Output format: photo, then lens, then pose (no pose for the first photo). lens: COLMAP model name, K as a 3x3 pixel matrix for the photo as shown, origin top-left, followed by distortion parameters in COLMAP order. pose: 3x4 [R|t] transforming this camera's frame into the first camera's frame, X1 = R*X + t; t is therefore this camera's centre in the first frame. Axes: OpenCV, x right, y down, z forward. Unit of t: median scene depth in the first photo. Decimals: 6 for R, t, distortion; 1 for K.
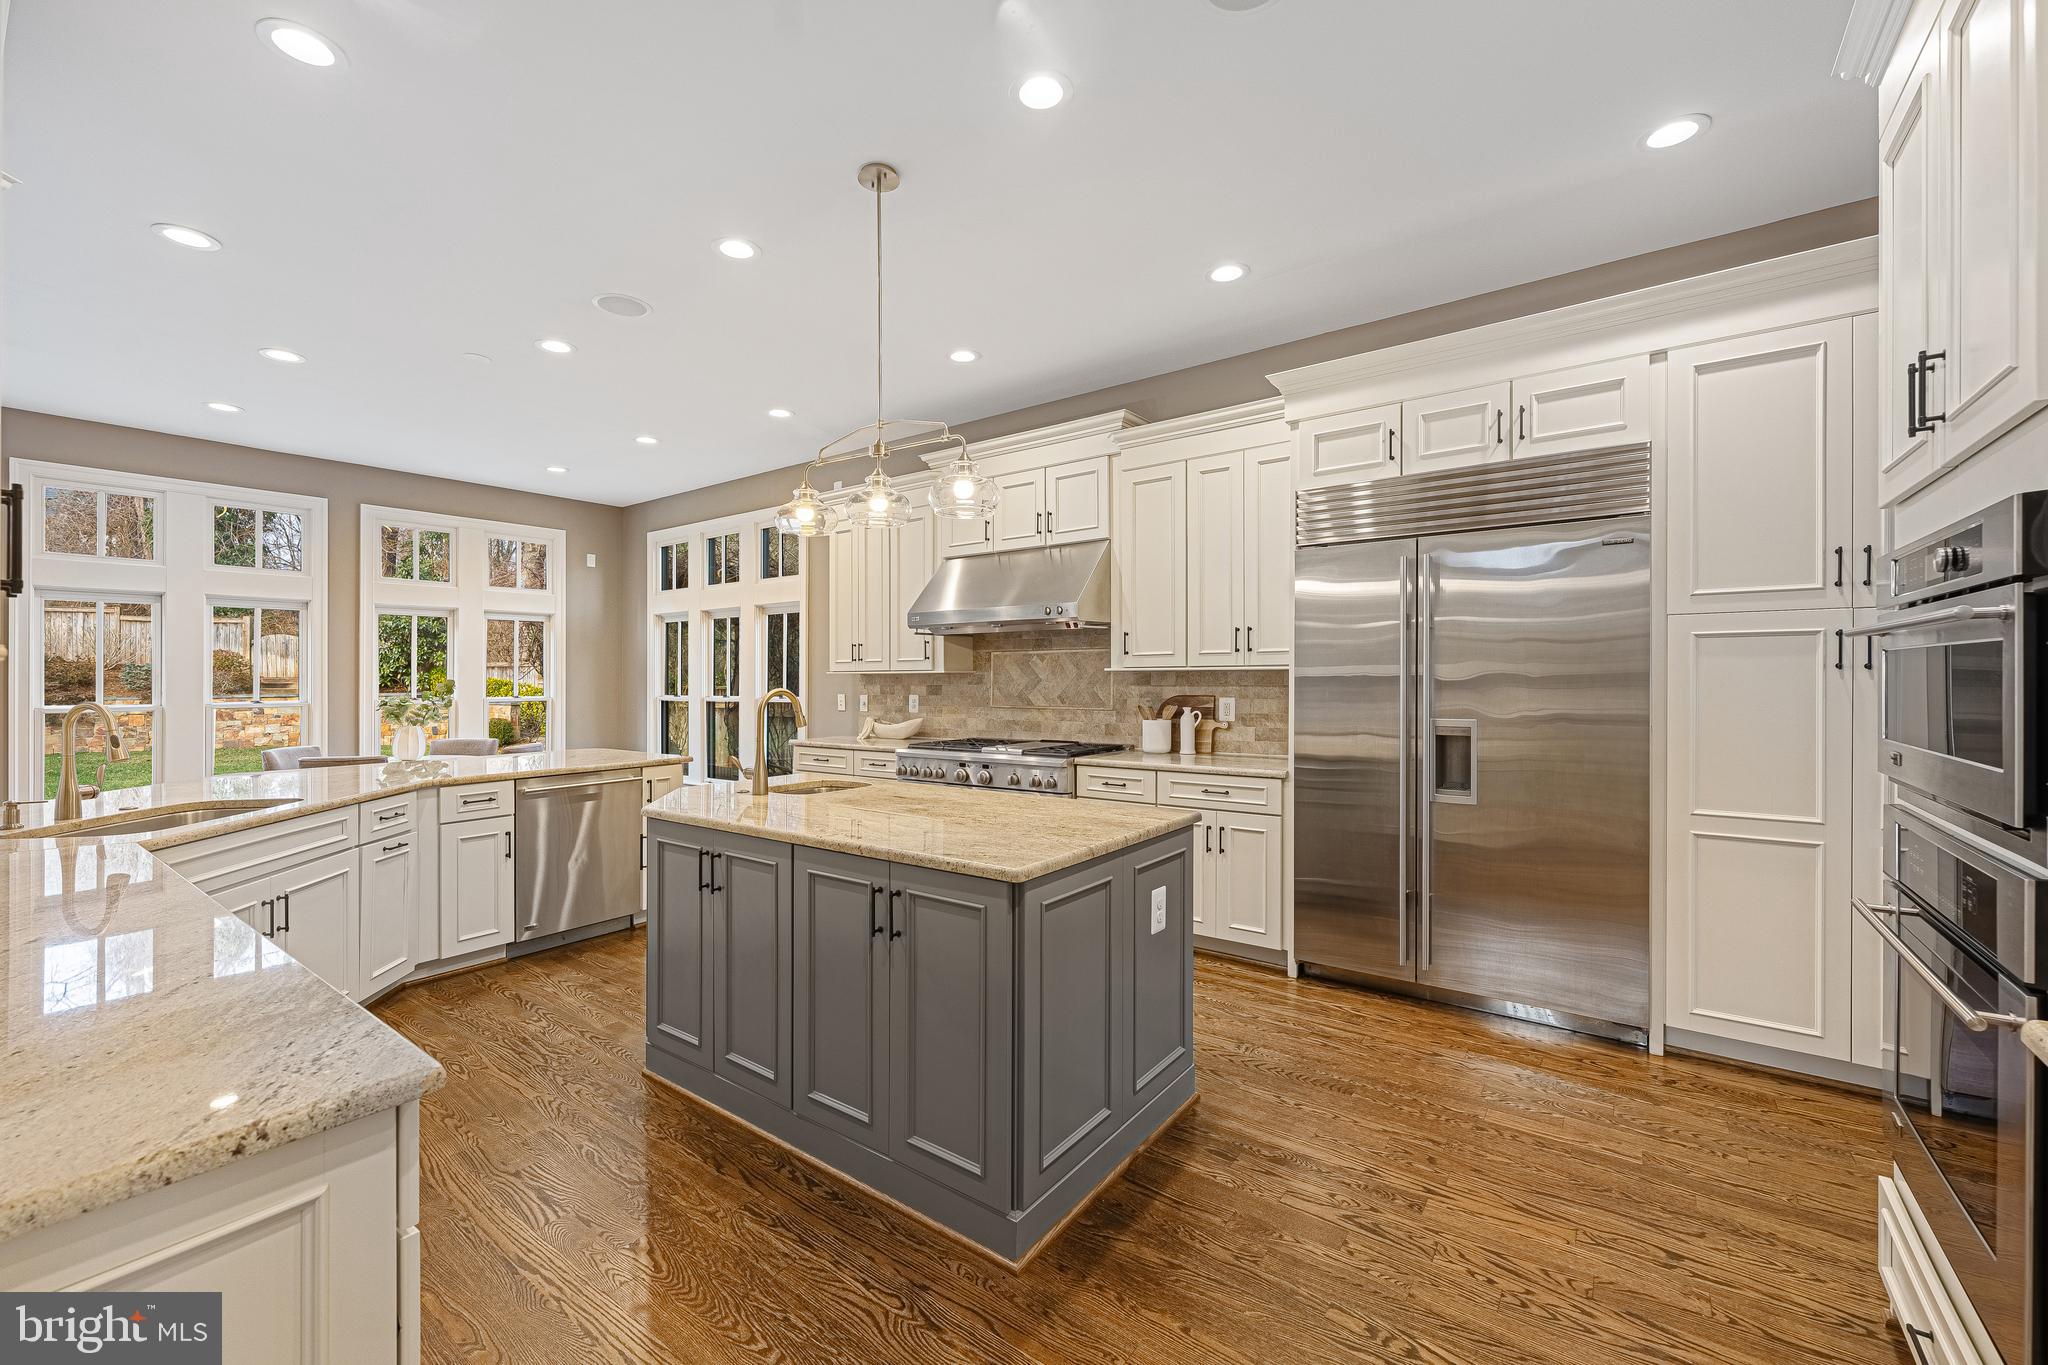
lens RADIAL K [[838.0, 0, 1006.1], [0, 838.0, 681.7], [0, 0, 1]] dist [0.000681, -0.000060]
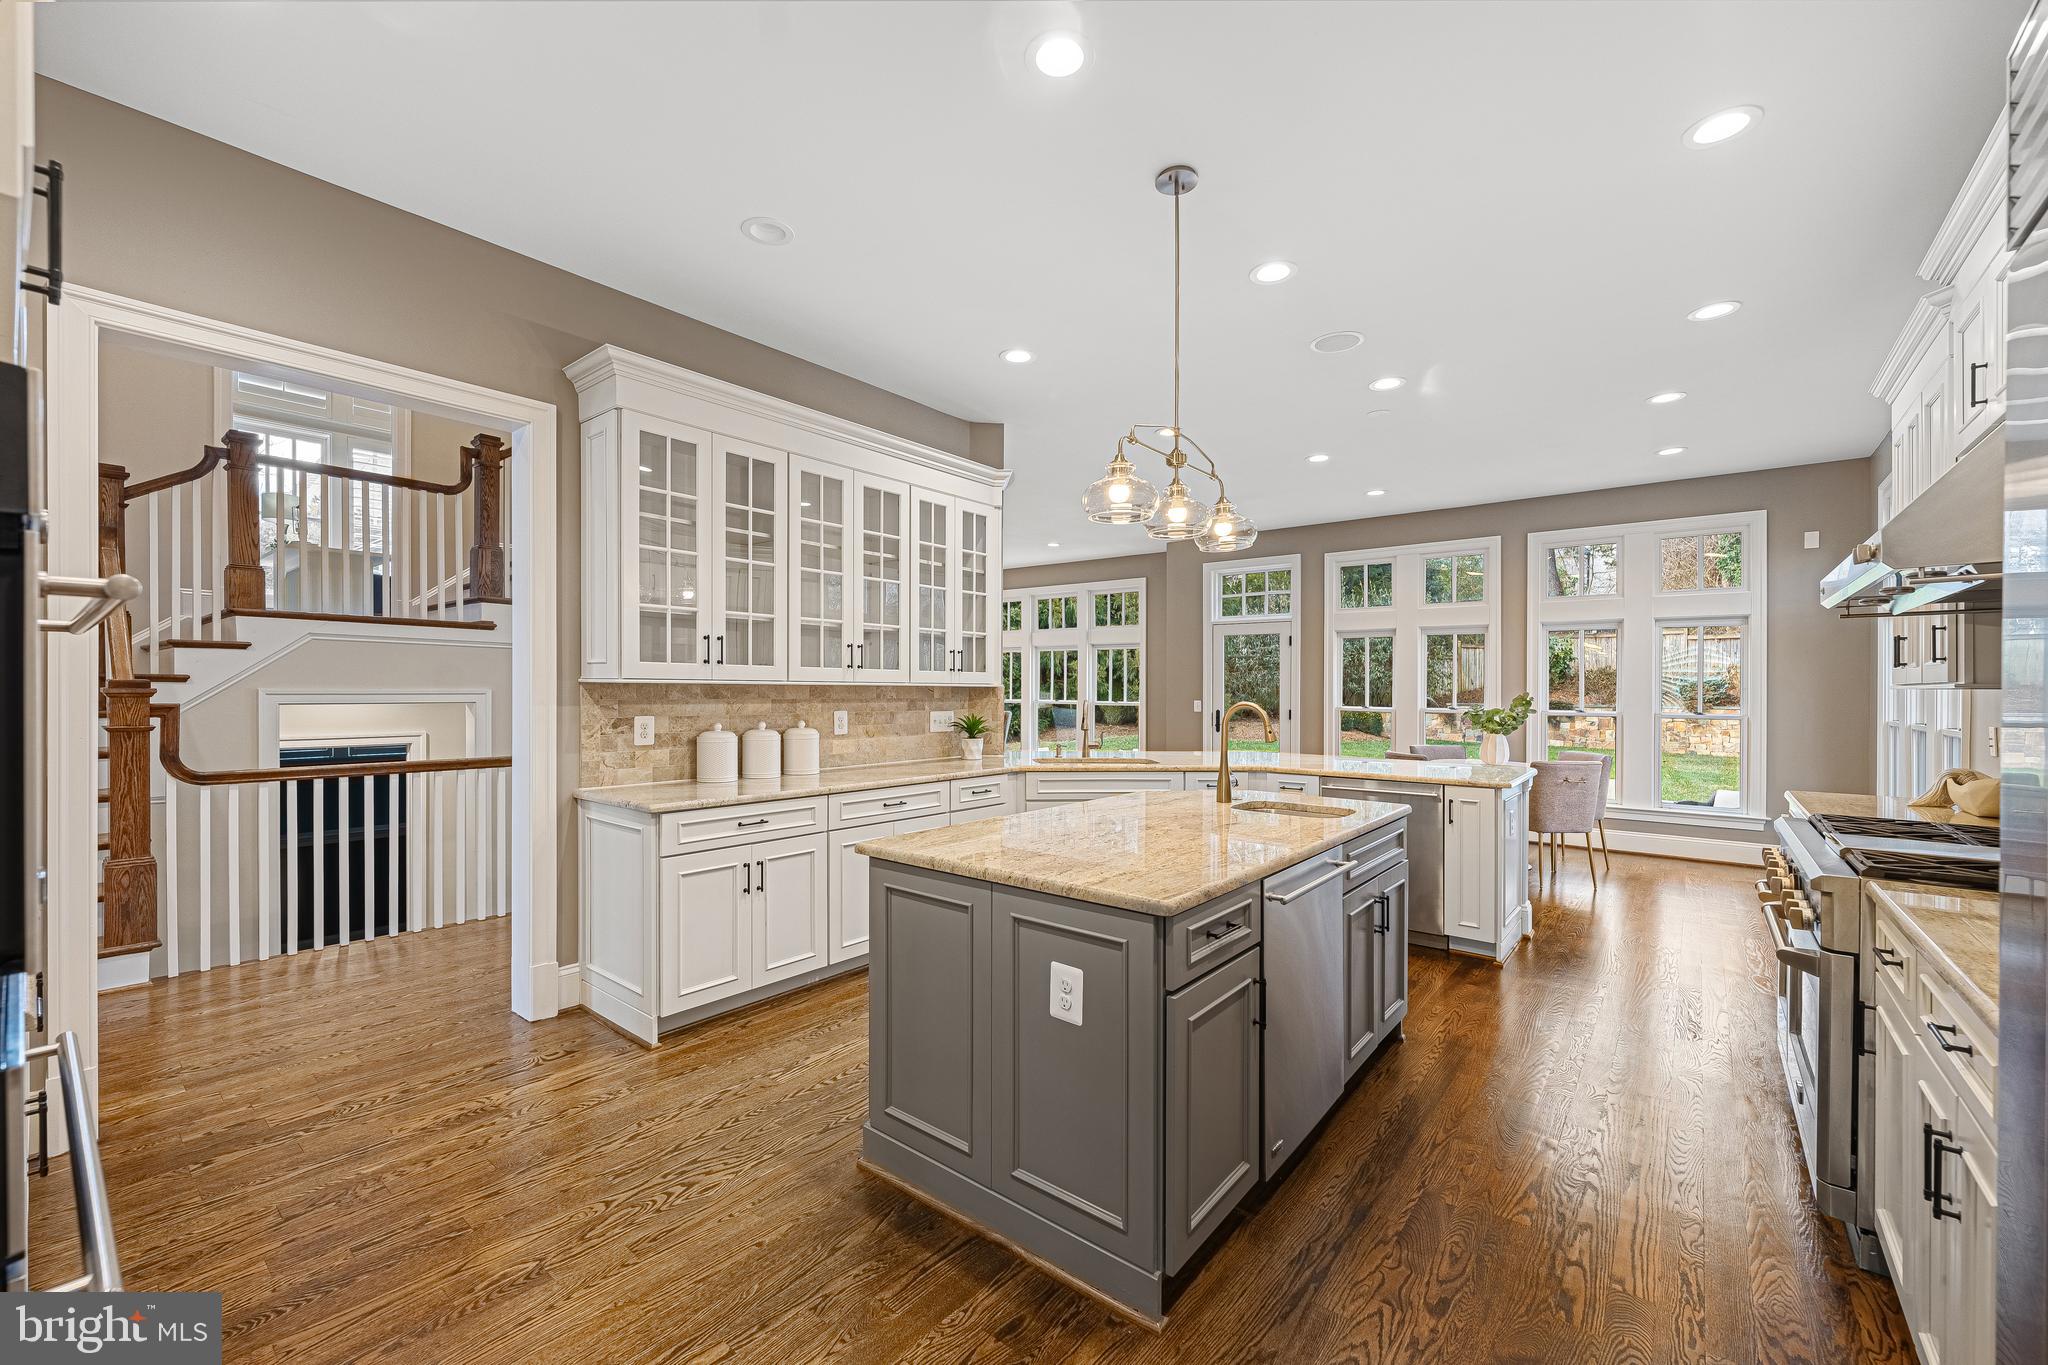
lens RADIAL K [[838.0, 0, 1018.6], [0, 838.0, 681.5], [0, 0, 1]] dist [0.000681, -0.000060]
pose [[-0.042962, 0.004449, -0.999067, 0.894408], [-0.018189, 0.999821, 0.005234, -0.016900], [0.998911, 0.018397, -0.042873, 0.915889]]
